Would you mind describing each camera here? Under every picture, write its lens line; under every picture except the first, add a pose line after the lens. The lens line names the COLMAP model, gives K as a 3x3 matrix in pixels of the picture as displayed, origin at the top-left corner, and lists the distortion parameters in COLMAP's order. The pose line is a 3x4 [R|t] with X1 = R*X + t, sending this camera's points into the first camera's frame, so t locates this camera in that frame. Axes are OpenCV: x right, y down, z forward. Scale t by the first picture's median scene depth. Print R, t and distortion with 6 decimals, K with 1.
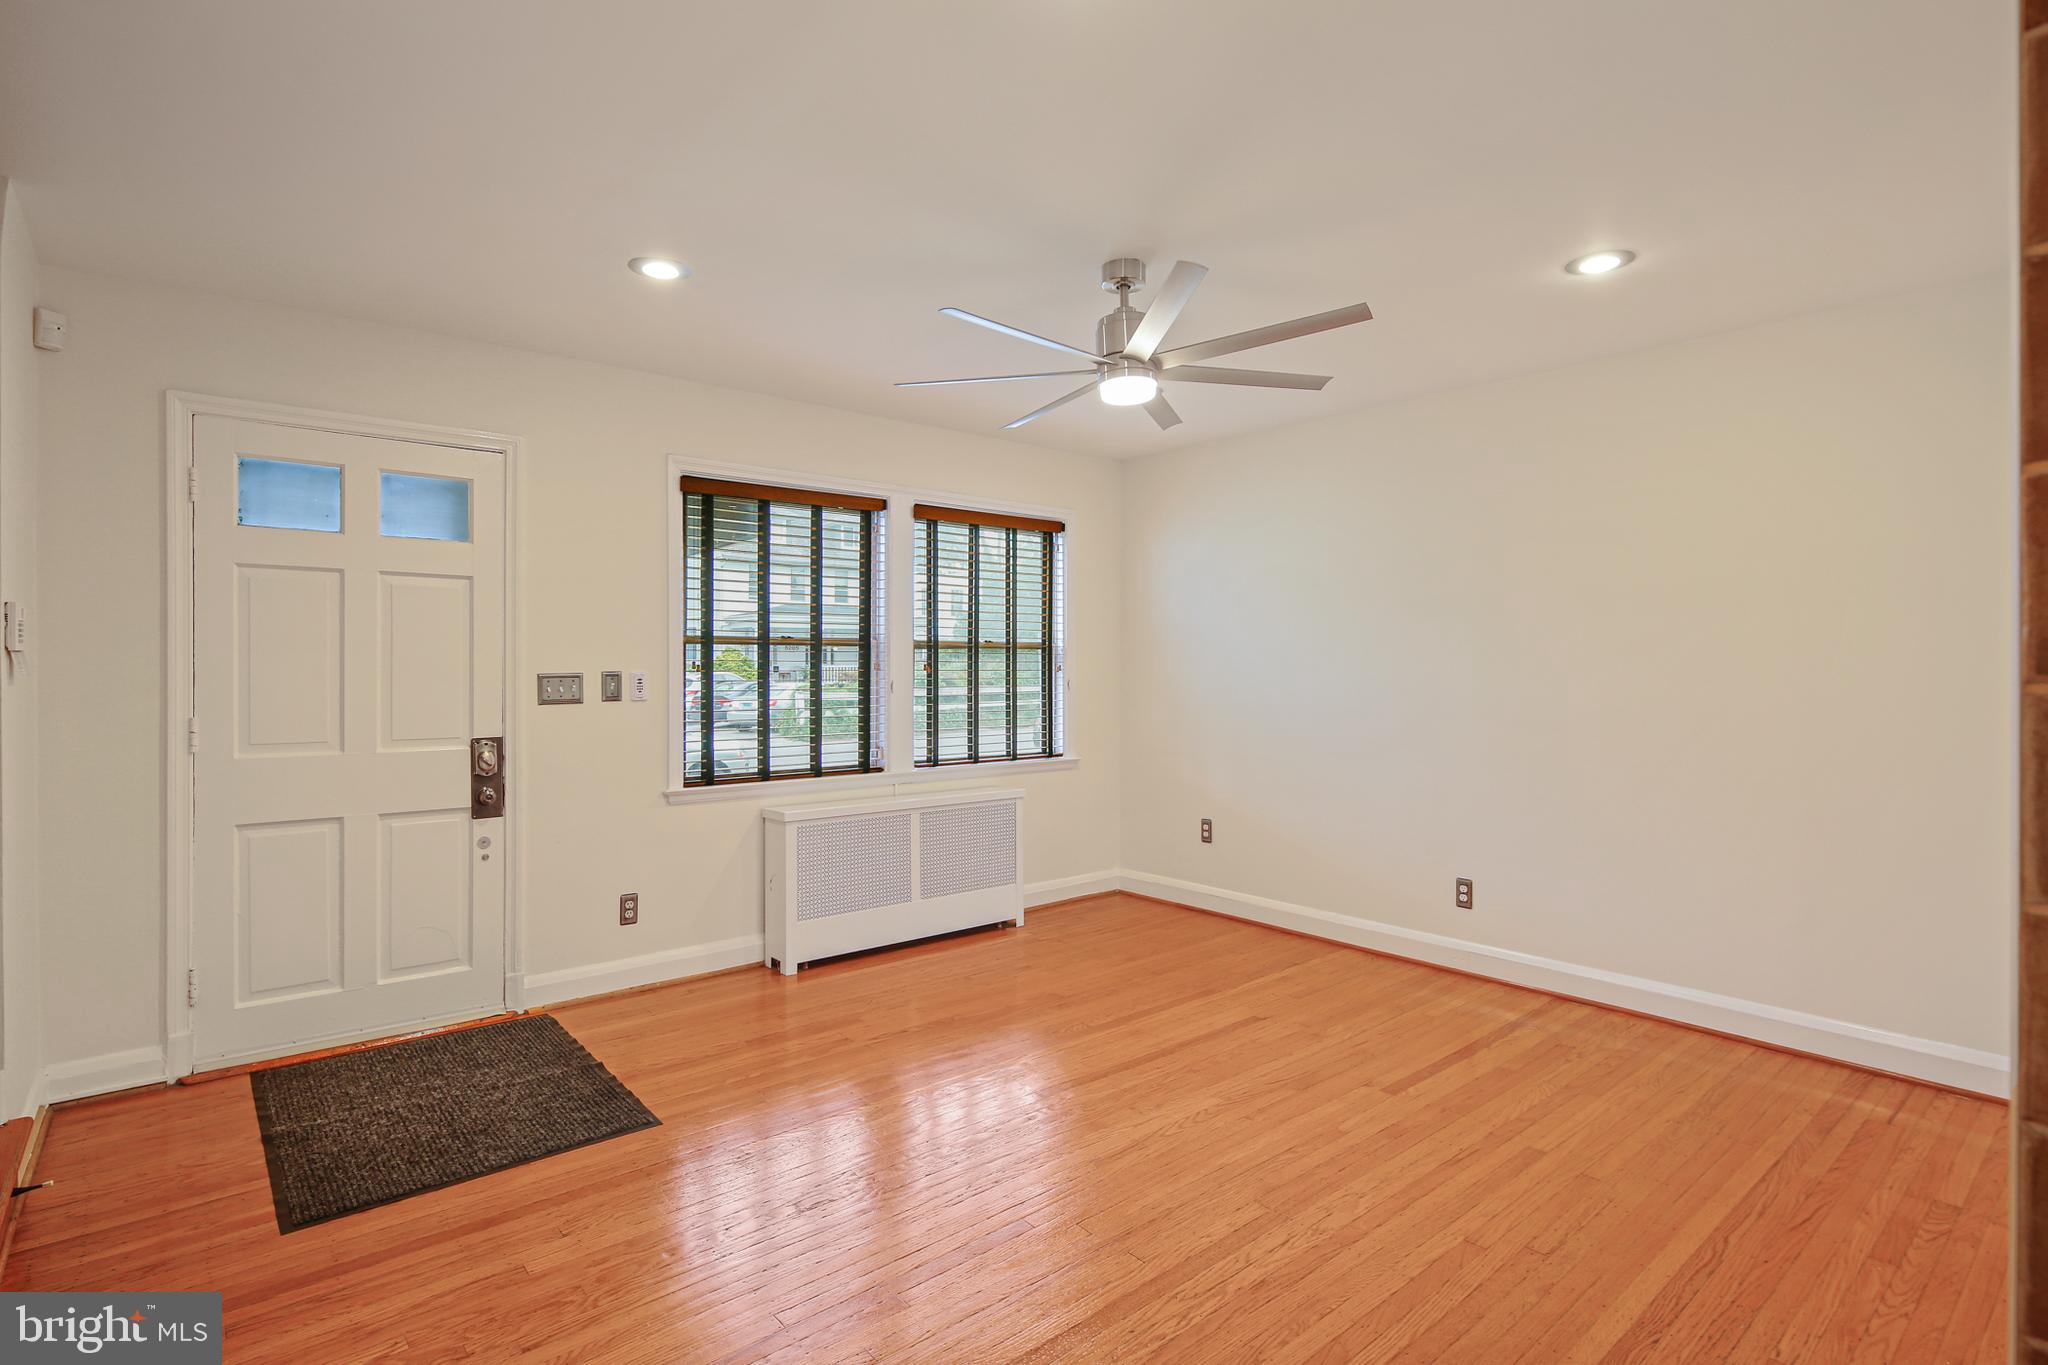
lens RADIAL K [[1008.1, 0, 1018.9], [0, 1008.1, 661.0], [0, 0, 1]] dist [0.001757, -0.000435]
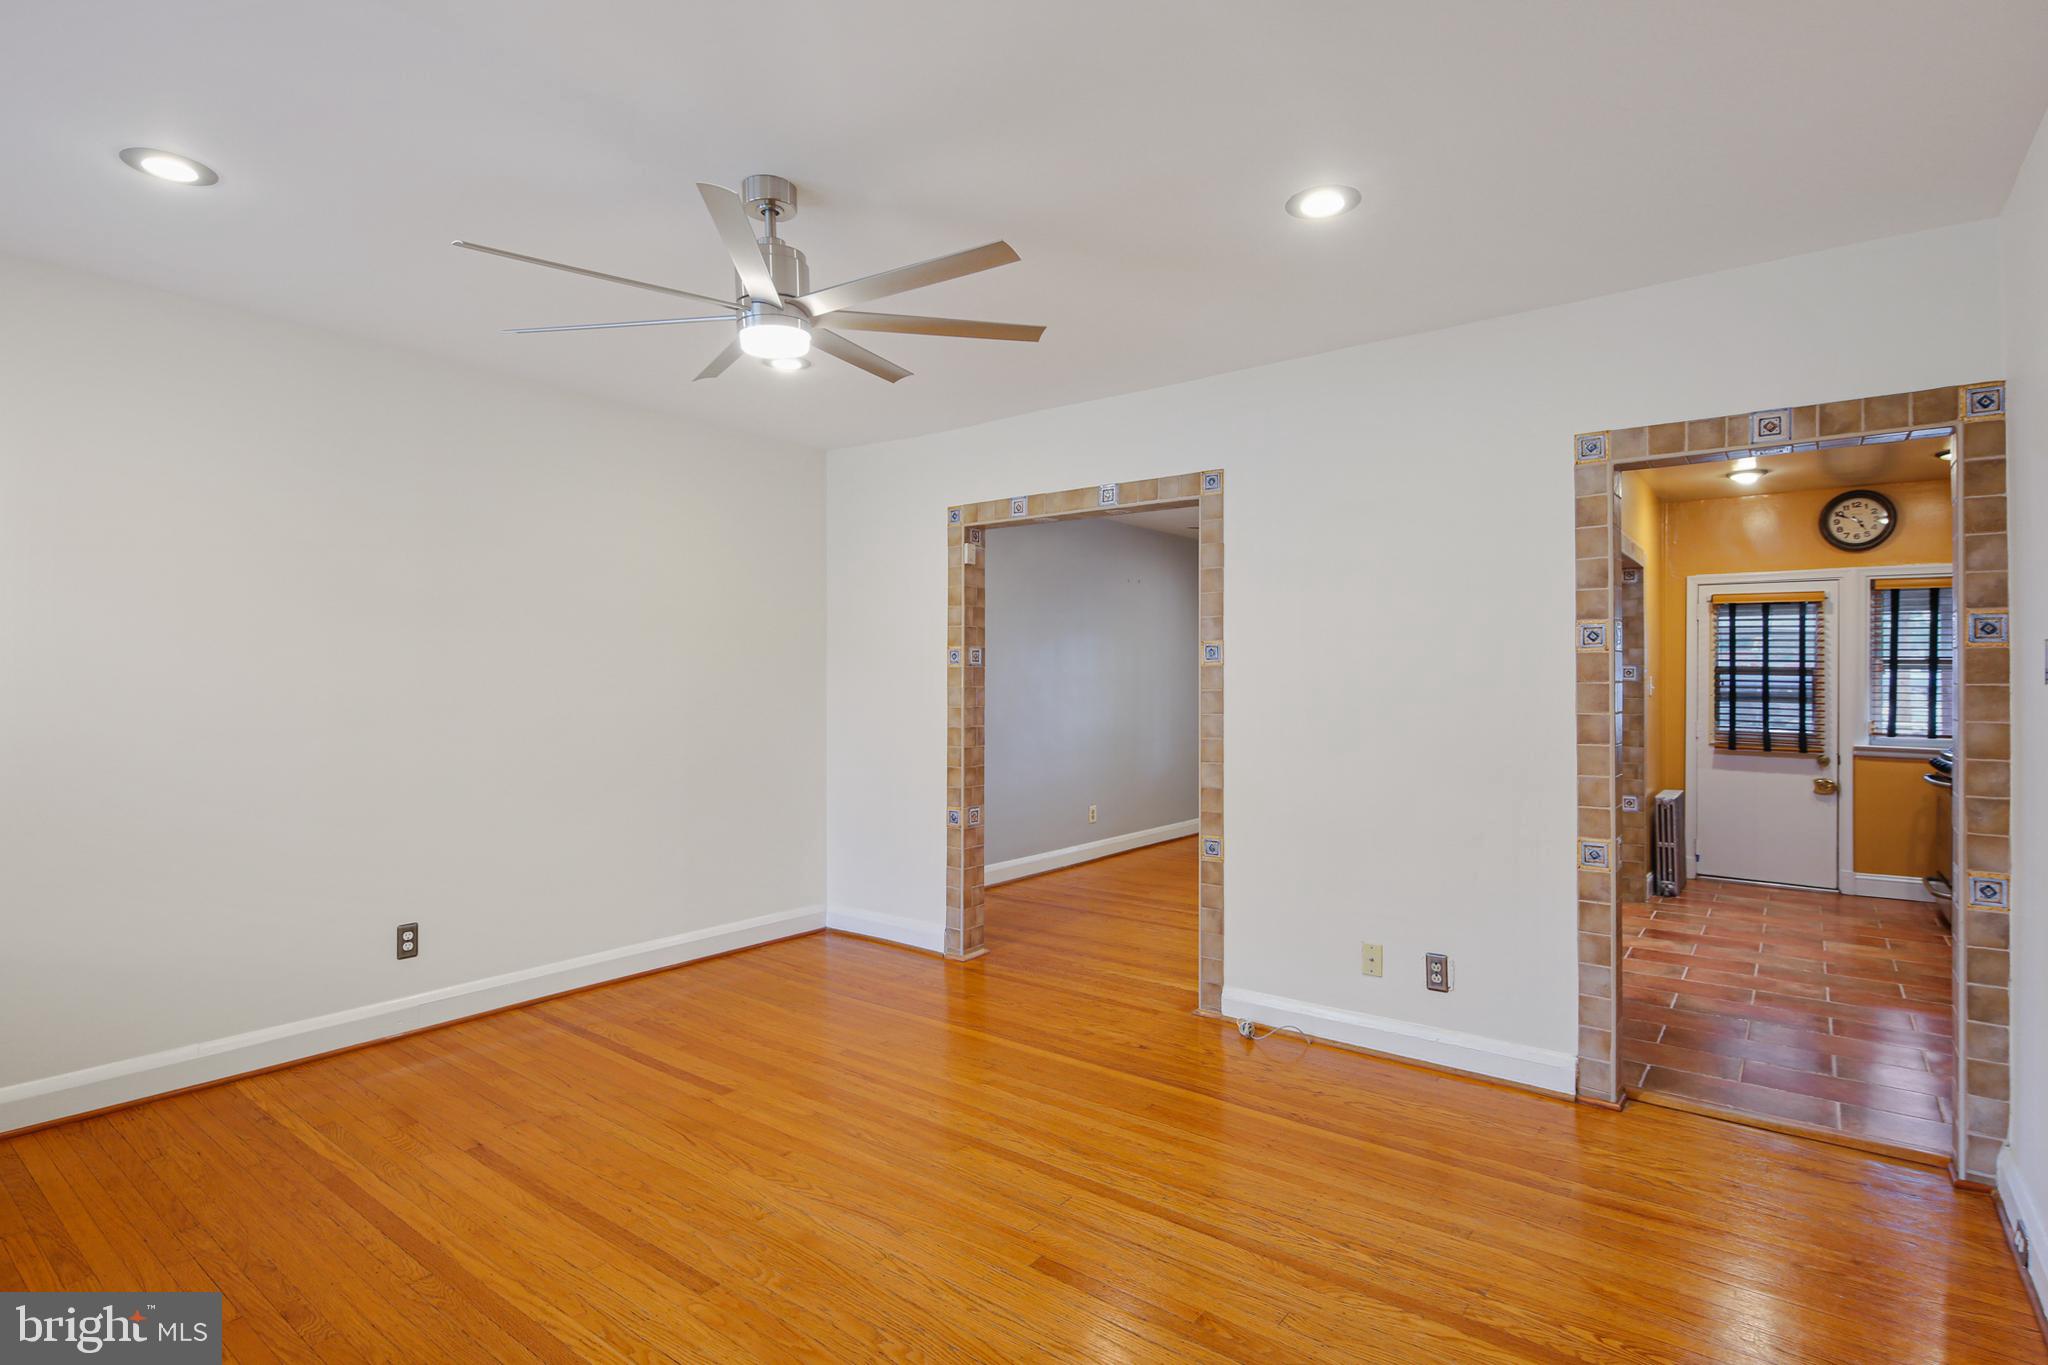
lens RADIAL K [[1003.5, 0, 1021.3], [0, 1003.5, 671.8], [0, 0, 1]] dist [0.000487, -0.001708]
pose [[-0.203214, 0.006223, 0.979115, -0.576401], [-0.003008, 0.999971, -0.006980, 0.005330], [-0.979130, -0.004363, -0.203189, 0.758213]]
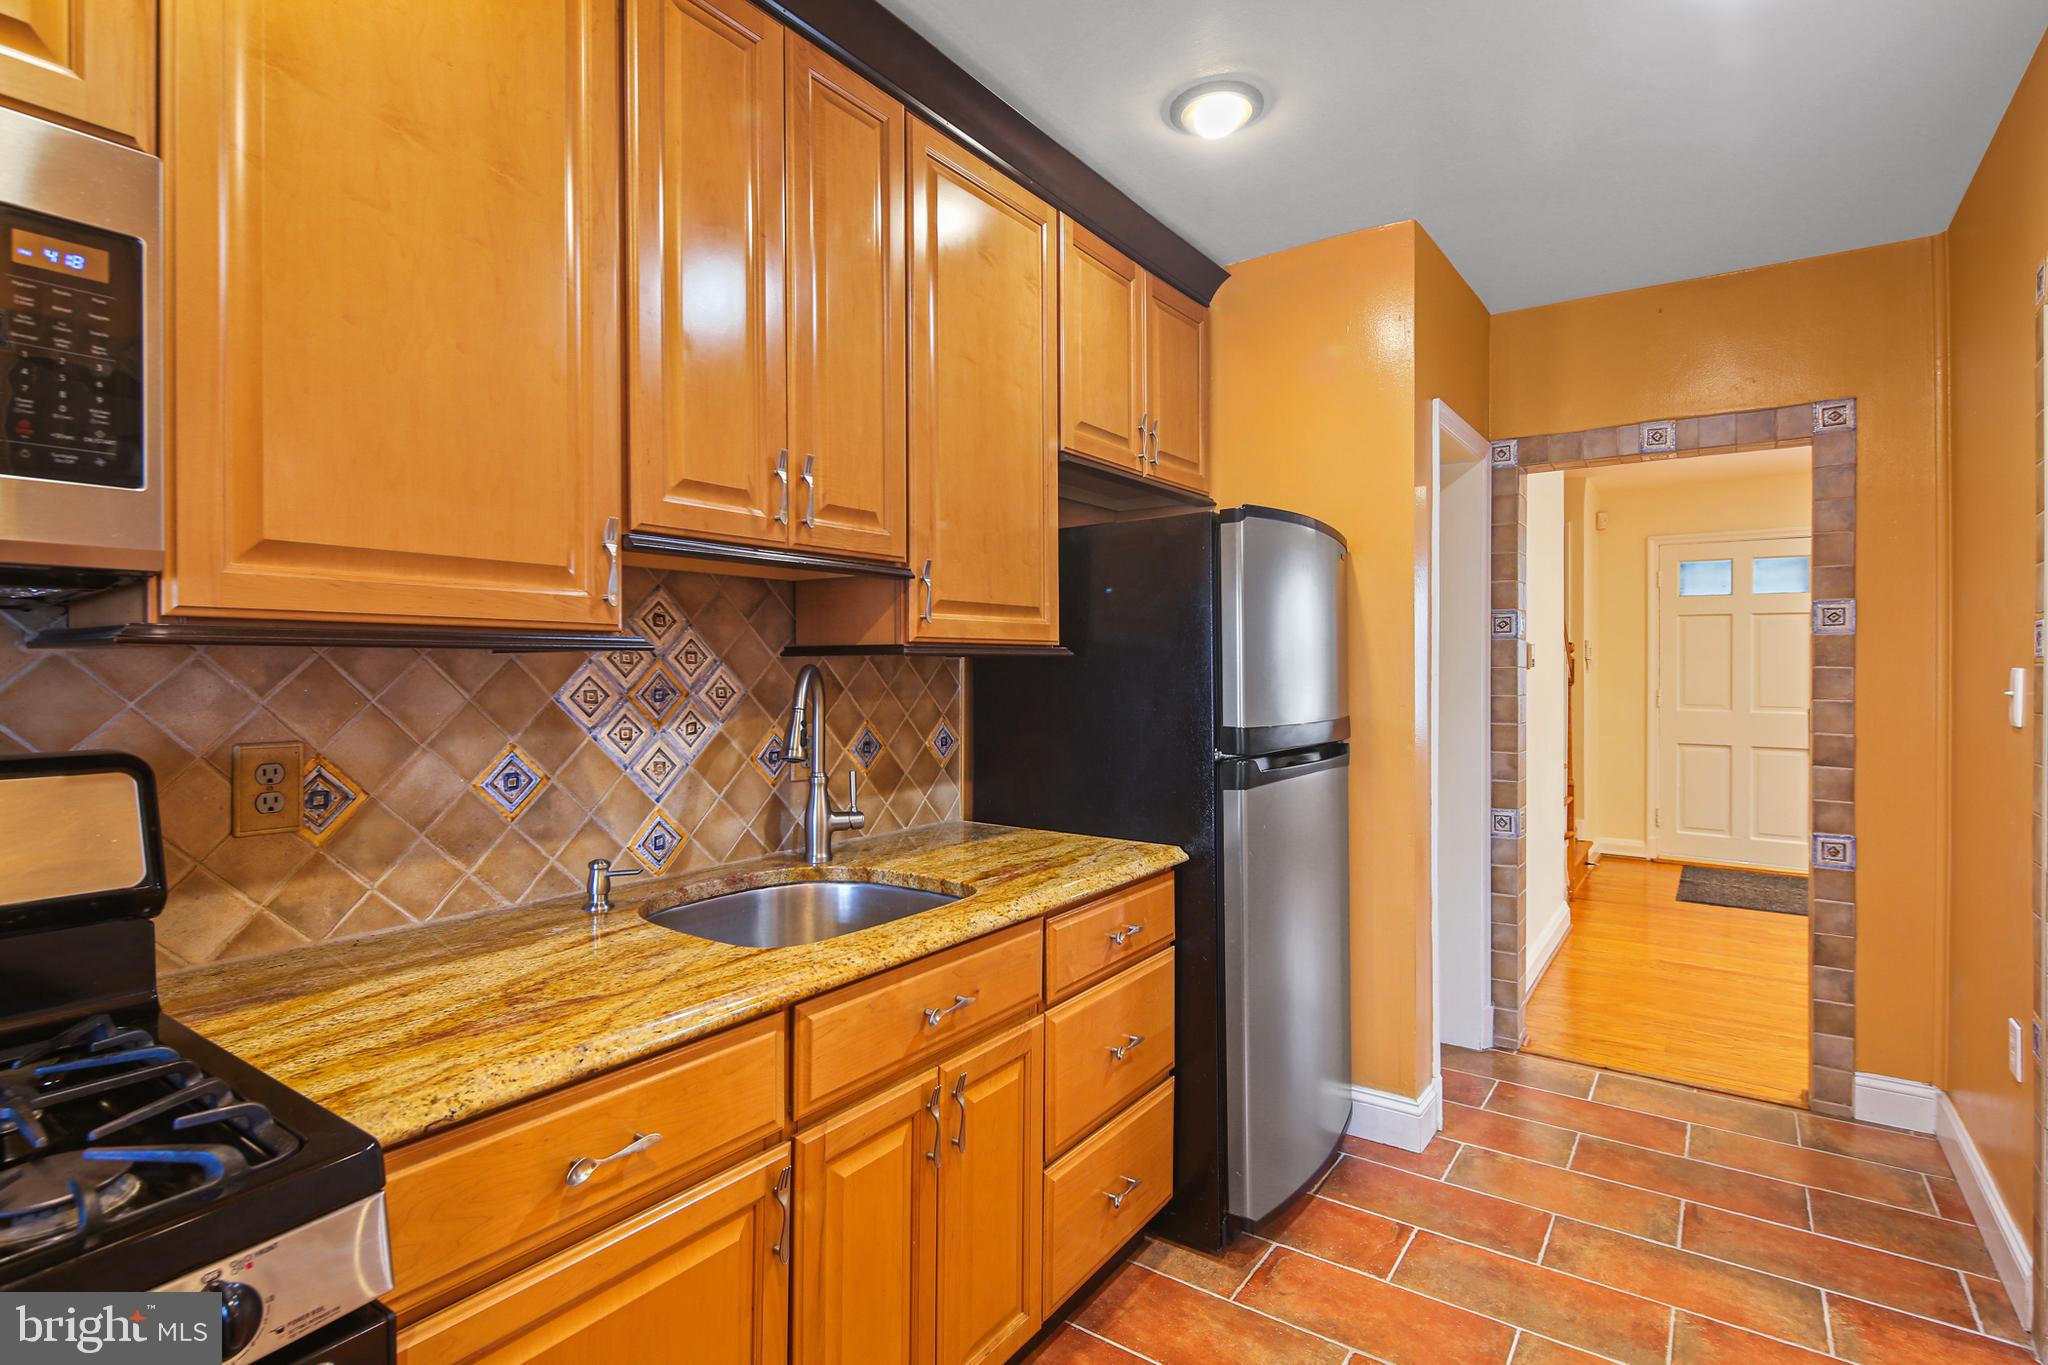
lens RADIAL K [[1003.5, 0, 1021.3], [0, 1003.5, 671.8], [0, 0, 1]] dist [0.000487, -0.001708]
pose [[0.250509, 0.005347, -0.968099, 0.737786], [-0.000574, 0.999985, 0.005374, 0.006882], [0.968114, -0.000791, 0.250509, -0.683923]]
